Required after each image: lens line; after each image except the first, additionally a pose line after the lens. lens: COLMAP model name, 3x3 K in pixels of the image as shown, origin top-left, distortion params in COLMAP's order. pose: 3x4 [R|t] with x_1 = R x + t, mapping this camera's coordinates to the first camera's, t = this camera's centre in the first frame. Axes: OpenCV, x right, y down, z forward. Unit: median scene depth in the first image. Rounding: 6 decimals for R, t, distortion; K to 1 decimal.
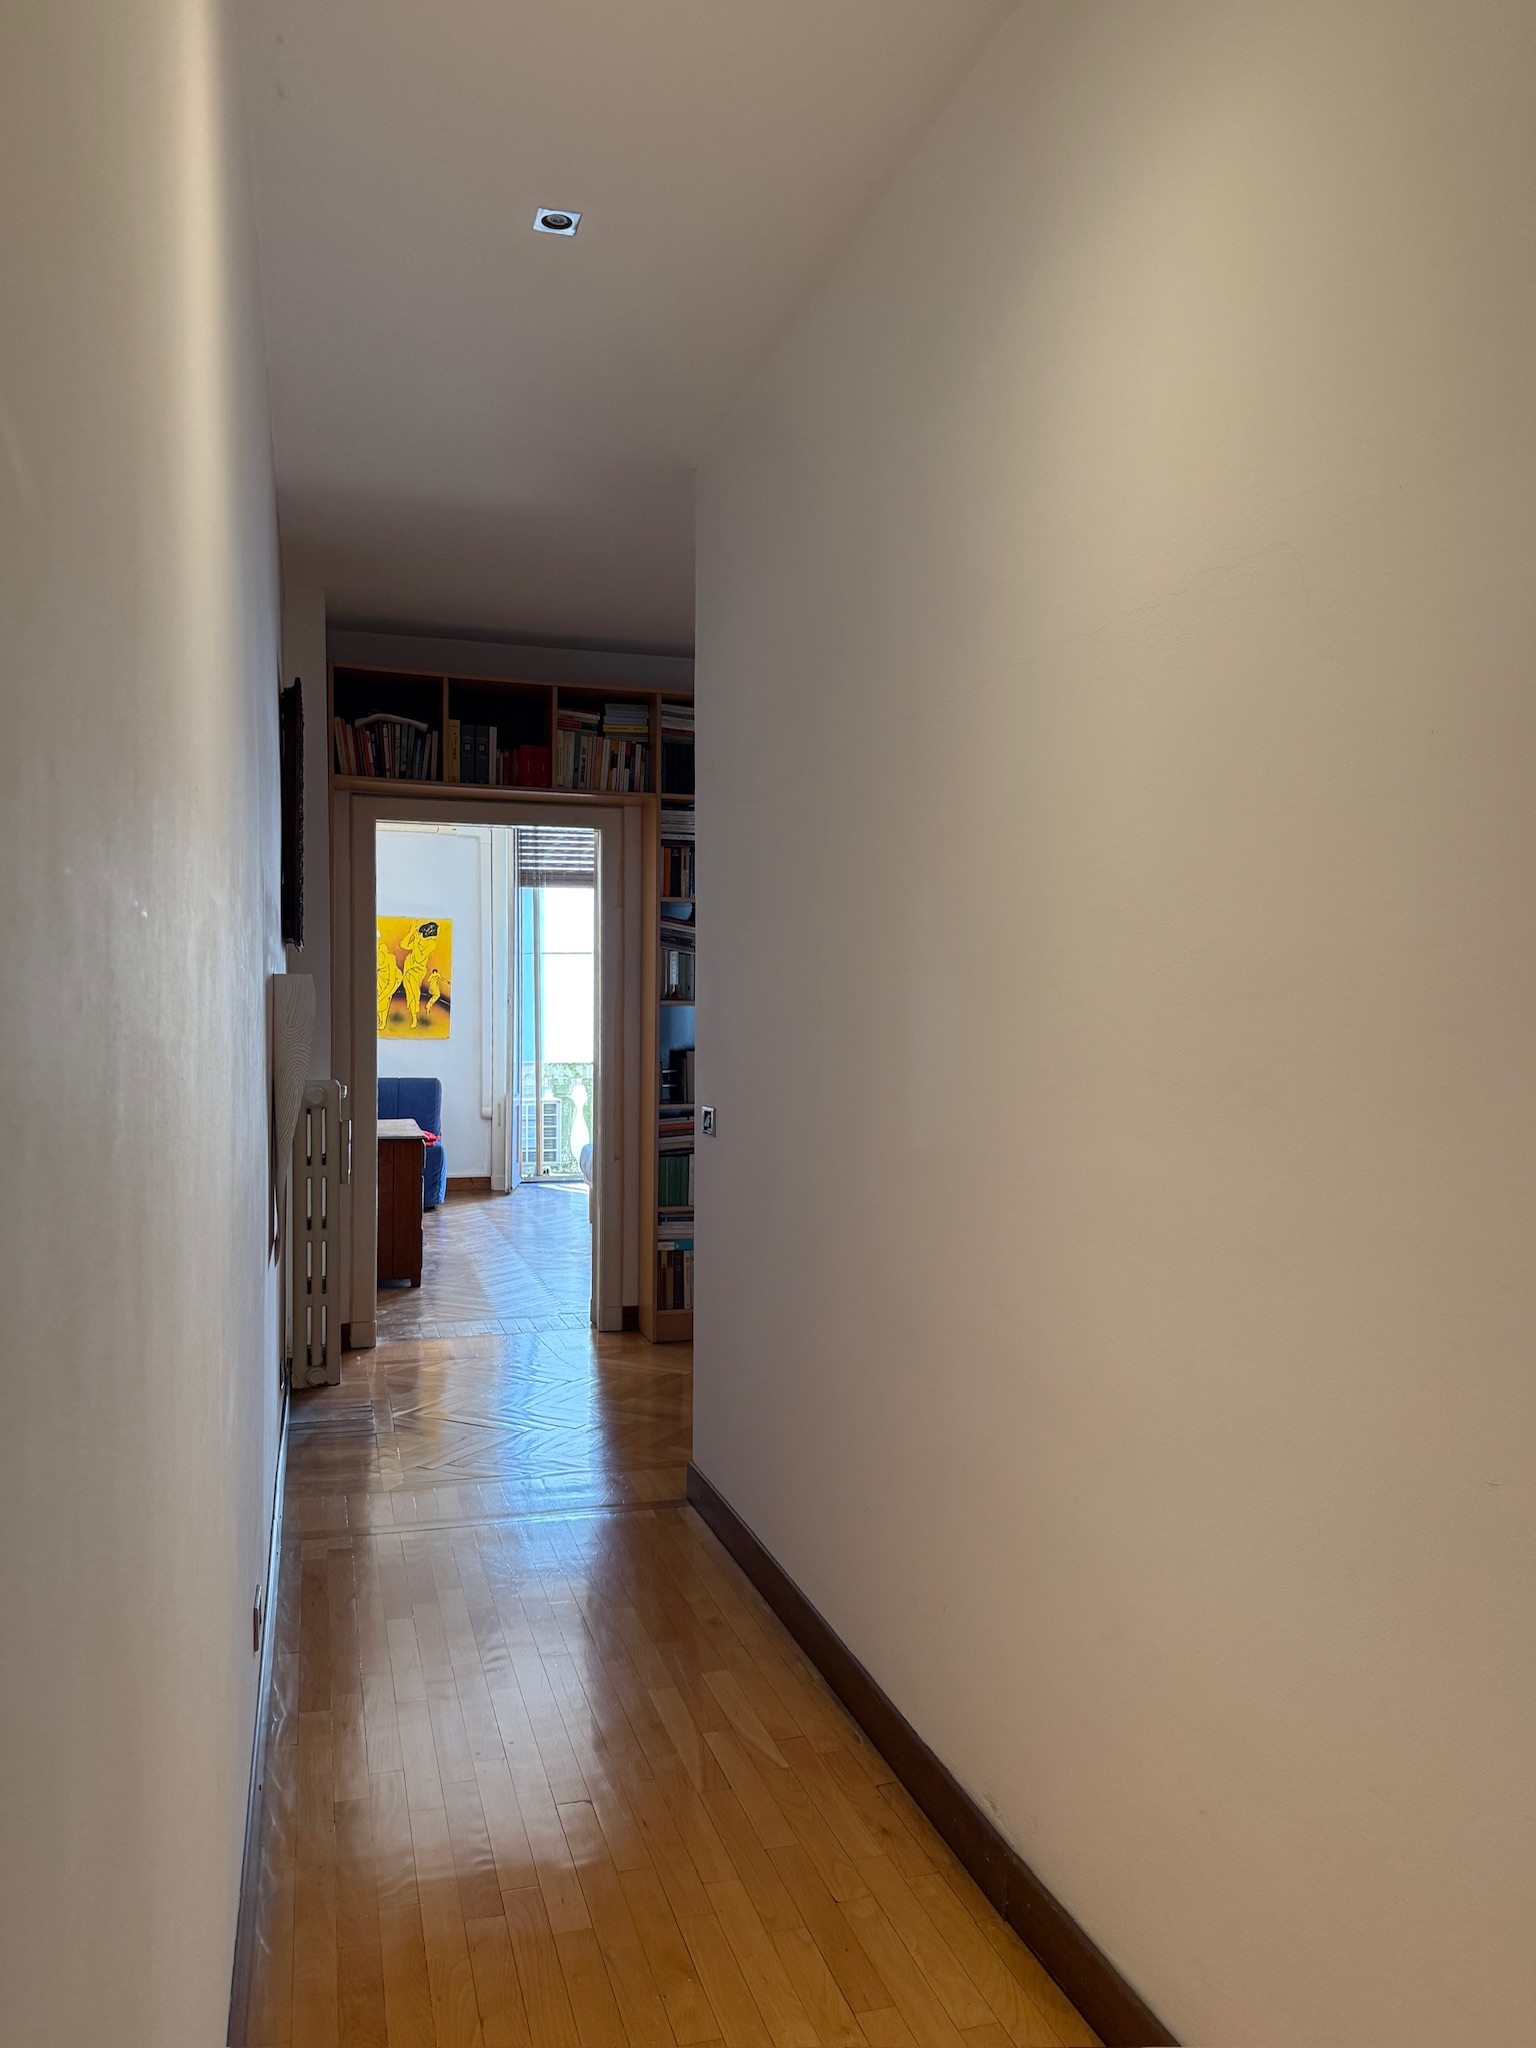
lens RADIAL K [[1454.4, 0, 755.6], [0, 1454.4, 1010.1], [0, 0, 1]] dist [0.043822, -0.054959]
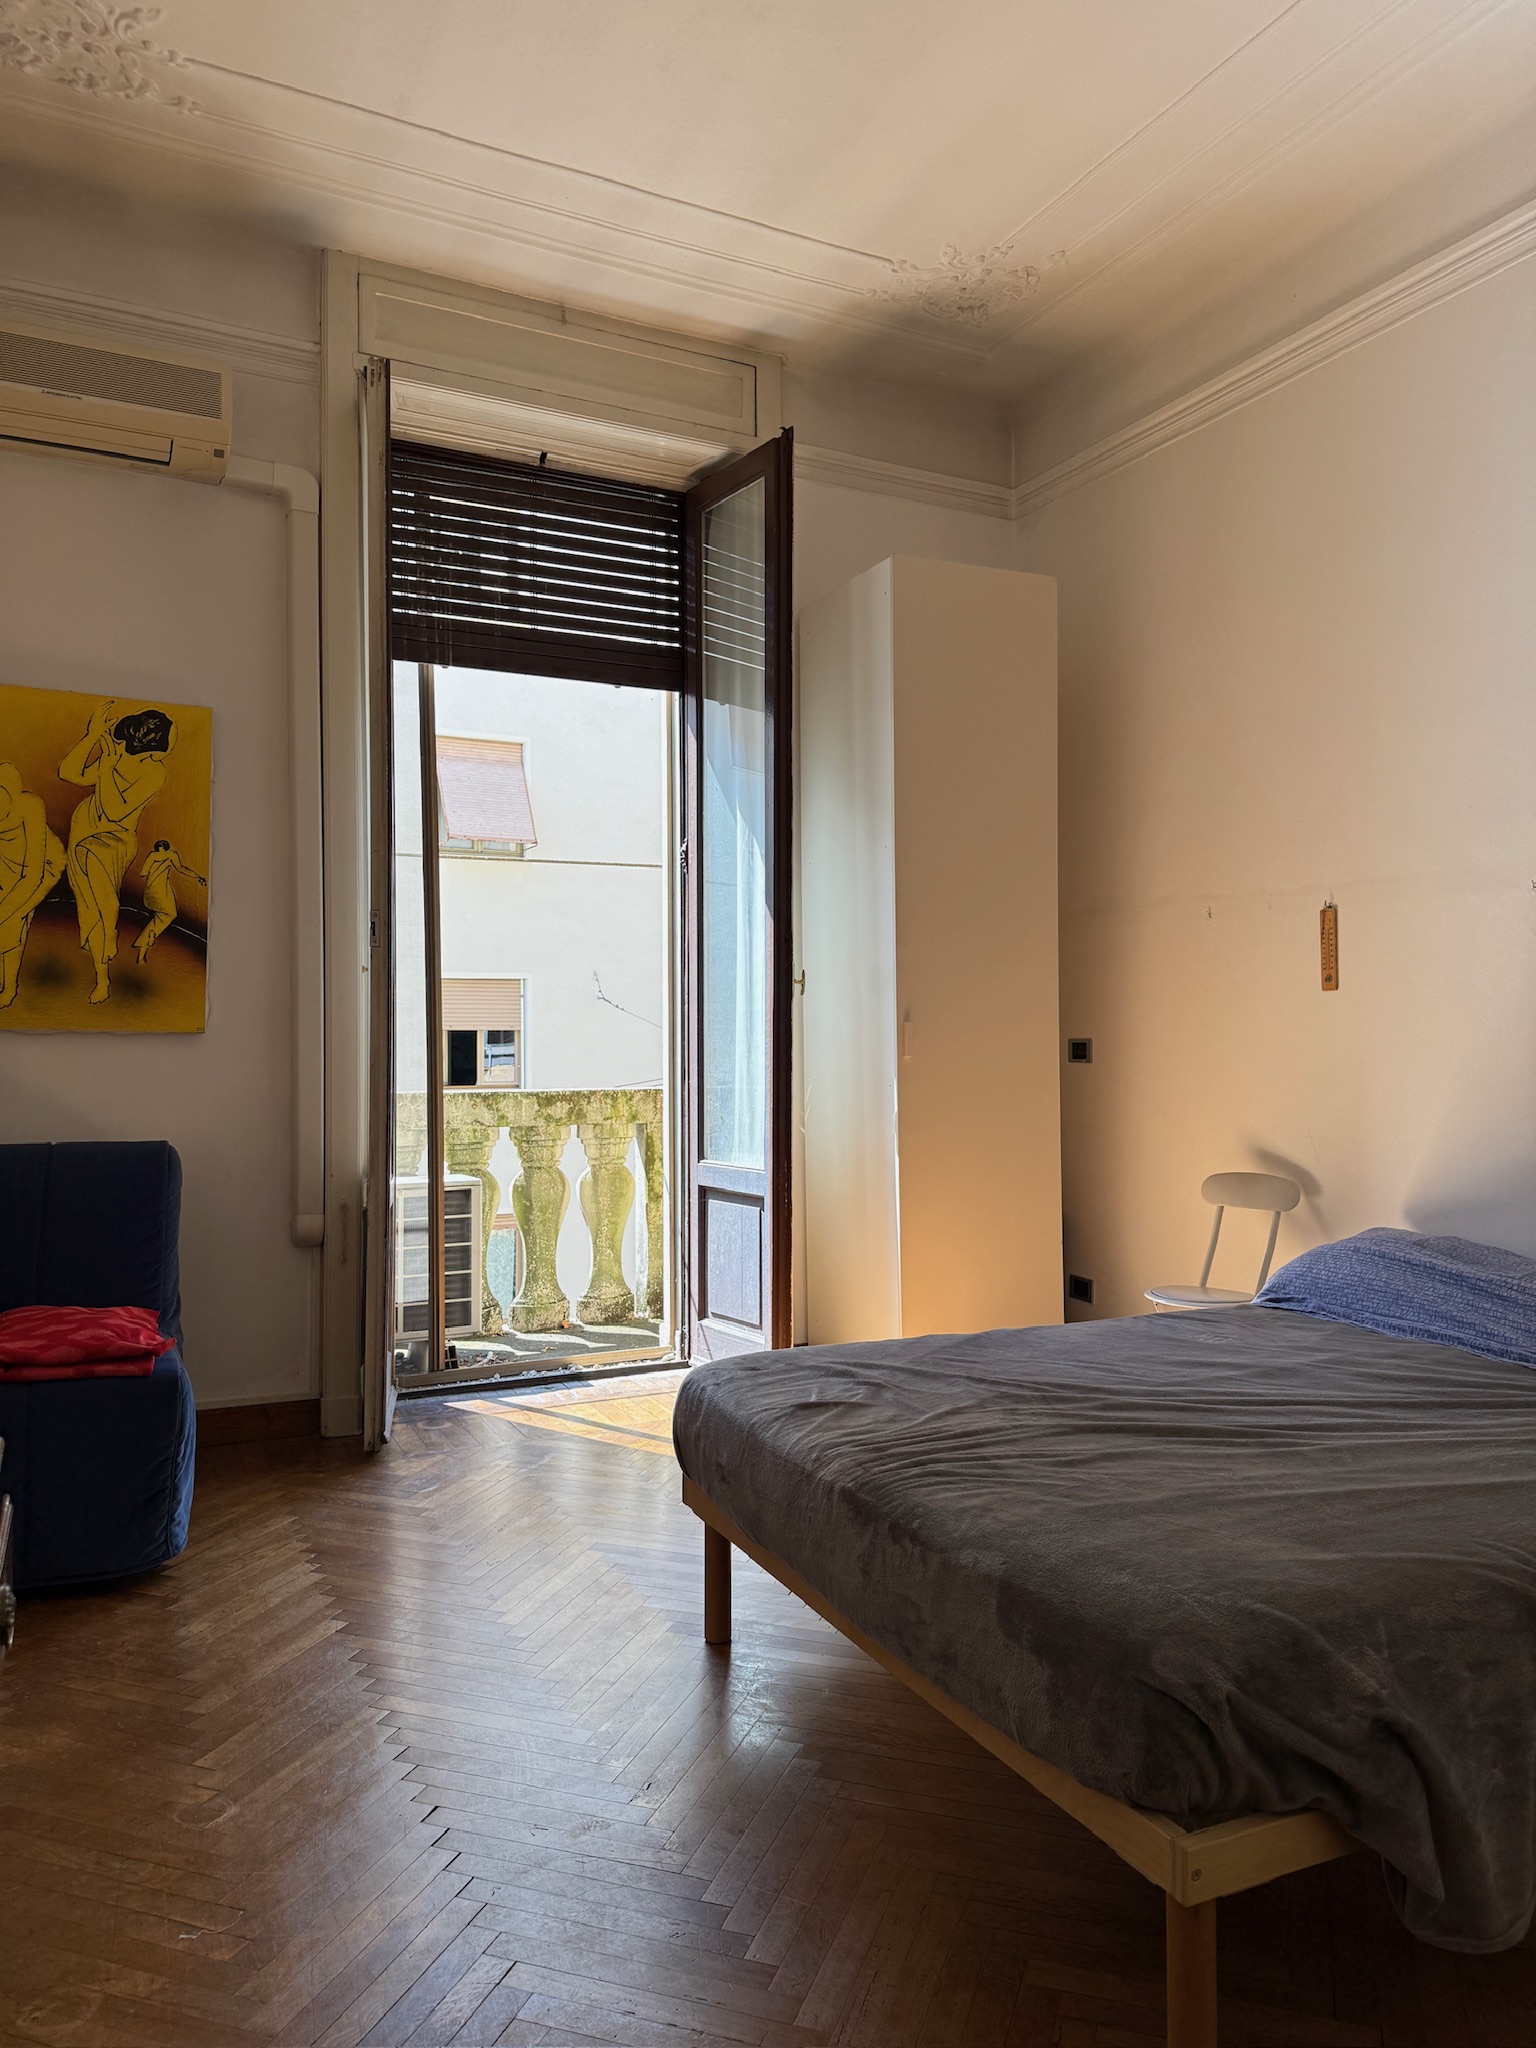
lens RADIAL K [[1454.4, 0, 780.3], [0, 1454.4, 1020.2], [0, 0, 1]] dist [0.043822, -0.054959]
pose [[0.988120, -0.005126, 0.153602, -0.122876], [0.007268, 0.999884, -0.013388, 0.022990], [-0.153516, 0.014345, 0.988042, 0.612142]]
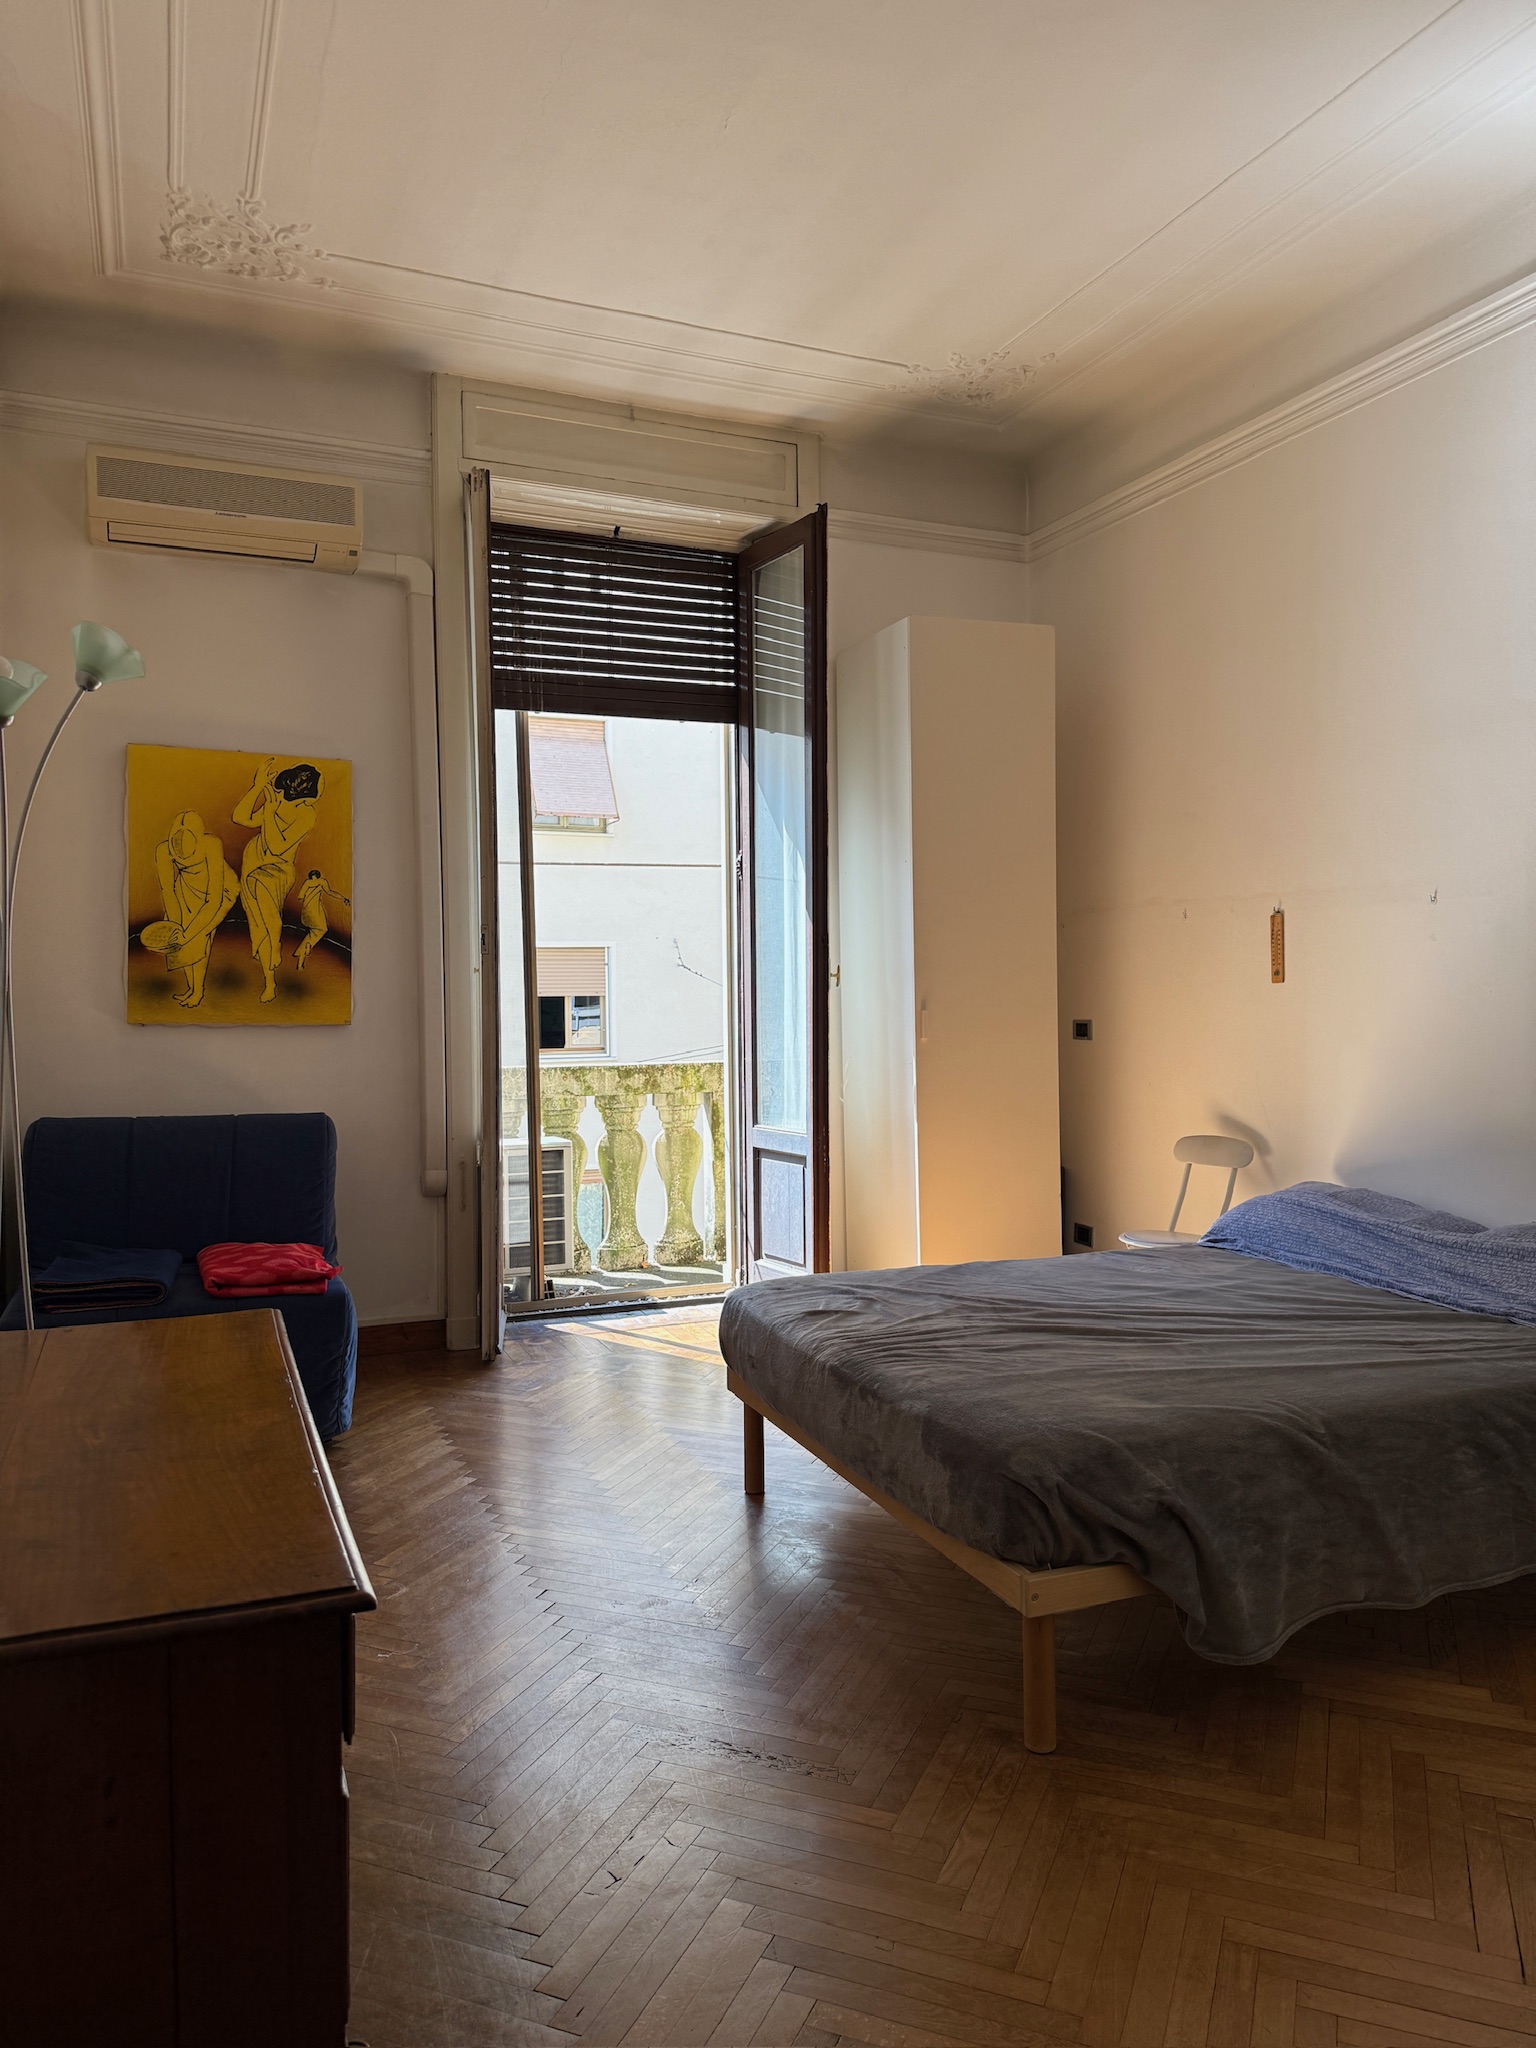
lens RADIAL K [[1454.4, 0, 778.9], [0, 1454.4, 1013.7], [0, 0, 1]] dist [0.043822, -0.054959]
pose [[0.995388, -0.015513, 0.094671, -0.119340], [0.014443, 0.999824, 0.011973, 0.013219], [-0.094840, -0.010551, 0.995437, 0.531866]]
